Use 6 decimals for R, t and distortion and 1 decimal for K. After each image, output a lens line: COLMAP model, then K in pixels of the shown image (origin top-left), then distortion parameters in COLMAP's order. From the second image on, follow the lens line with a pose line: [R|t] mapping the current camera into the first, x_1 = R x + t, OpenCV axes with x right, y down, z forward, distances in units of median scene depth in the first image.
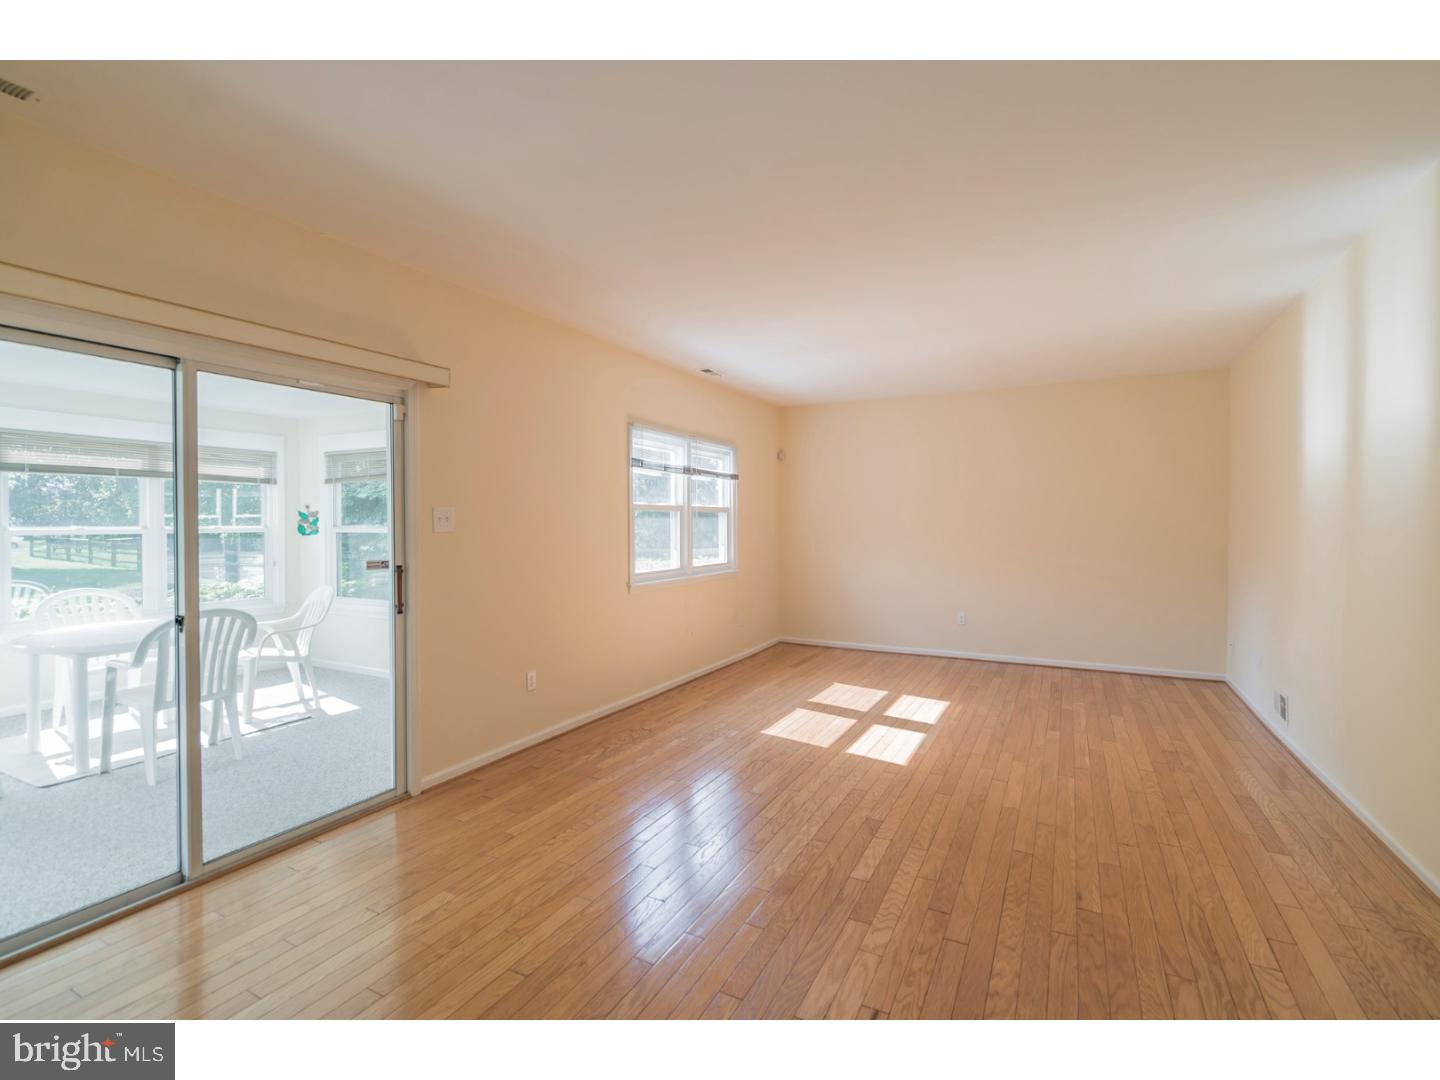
lens RADIAL K [[667.8, 0, 715.0], [0, 667.8, 529.2], [0, 0, 1]] dist [-0.006885, 0.002432]
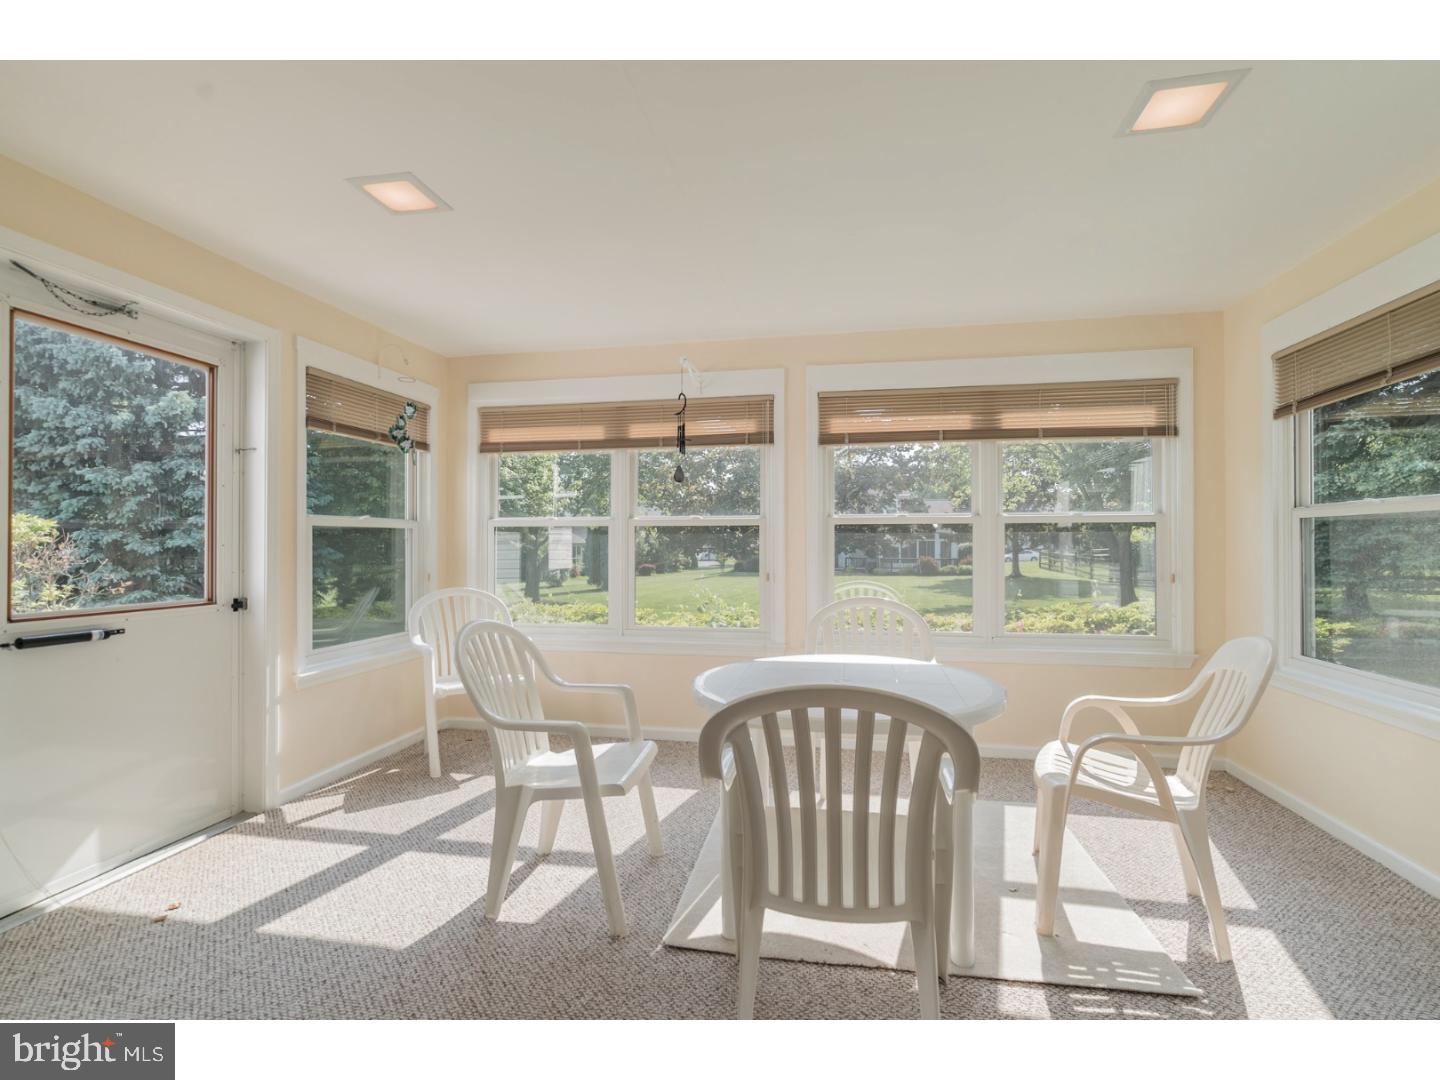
lens RADIAL K [[667.8, 0, 714.6], [0, 667.8, 540.0], [0, 0, 1]] dist [-0.006885, 0.002432]
pose [[0.310220, -0.005029, -0.950652, -0.250558], [-0.006731, 0.999949, -0.007486, 0.026536], [0.950641, 0.008722, 0.310170, 0.461224]]
